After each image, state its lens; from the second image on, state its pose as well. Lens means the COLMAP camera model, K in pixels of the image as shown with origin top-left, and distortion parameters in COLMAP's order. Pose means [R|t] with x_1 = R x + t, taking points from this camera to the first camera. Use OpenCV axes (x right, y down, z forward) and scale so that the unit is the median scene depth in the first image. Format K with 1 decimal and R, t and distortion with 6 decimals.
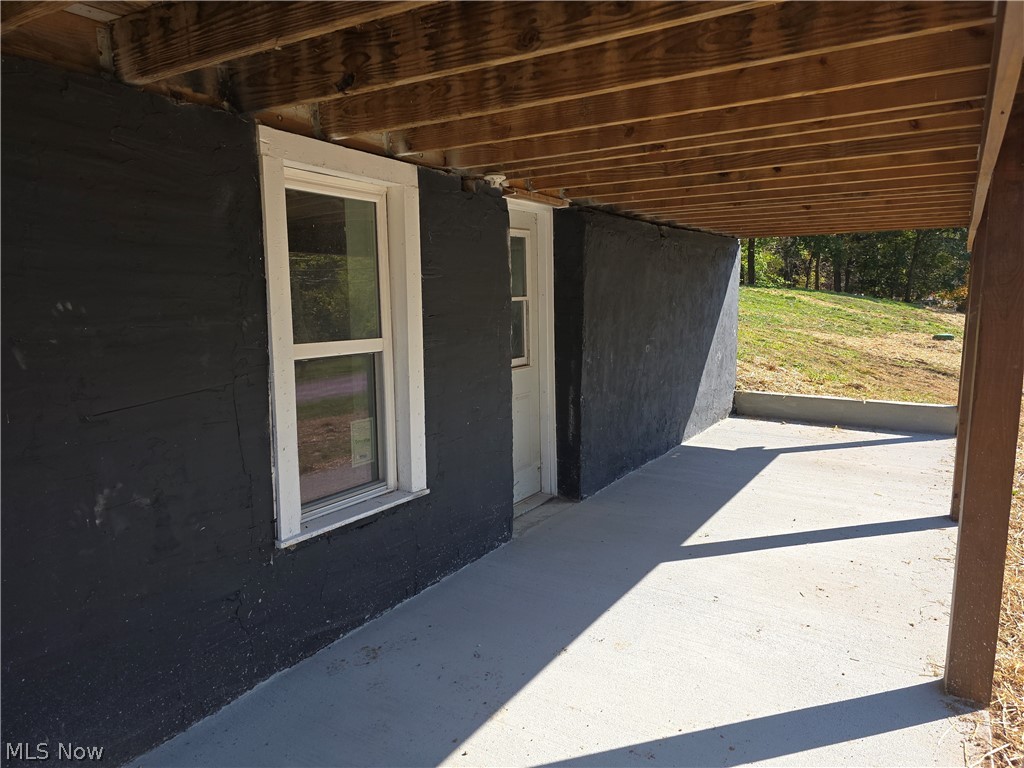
lens RADIAL K [[681.5, 0, 512.0], [0, 681.5, 384.0], [0, 0, 1]] dist [0.085703, 0.000209]
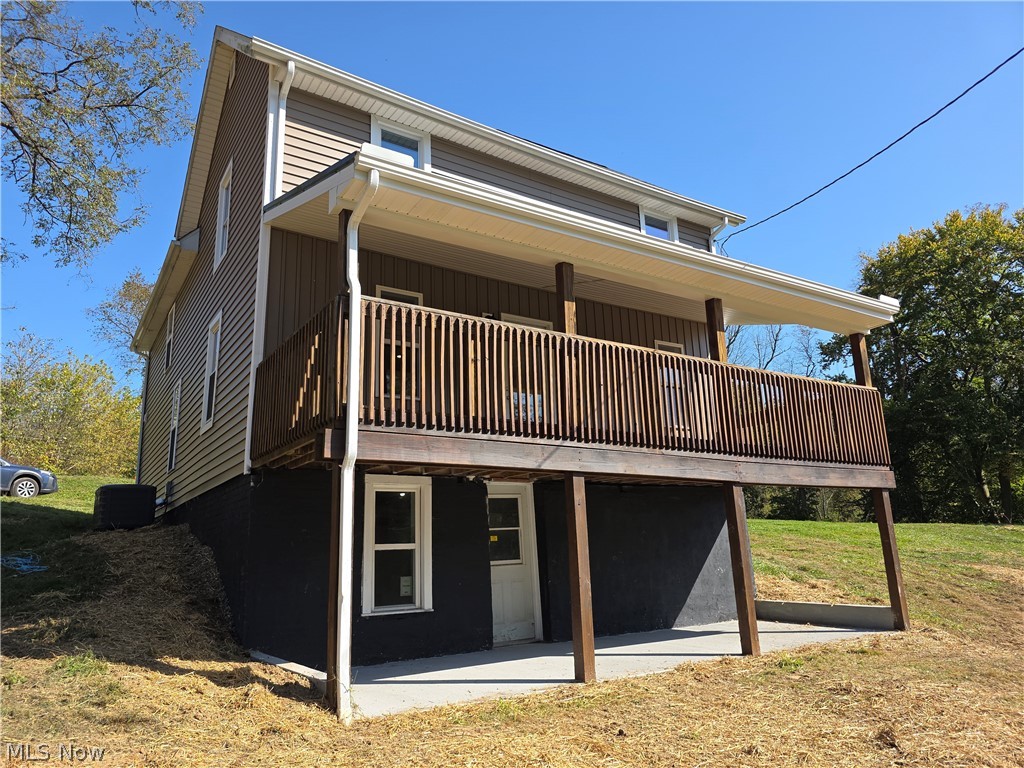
lens RADIAL K [[719.9, 0, 512.0], [0, 719.9, 384.0], [0, 0, 1]] dist [0.072228, 0.000197]
pose [[0.908681, -0.123702, -0.398743, 1.168415], [-0.025109, 0.937173, -0.347960, 0.277600], [0.416734, 0.326197, 0.848486, -1.212908]]
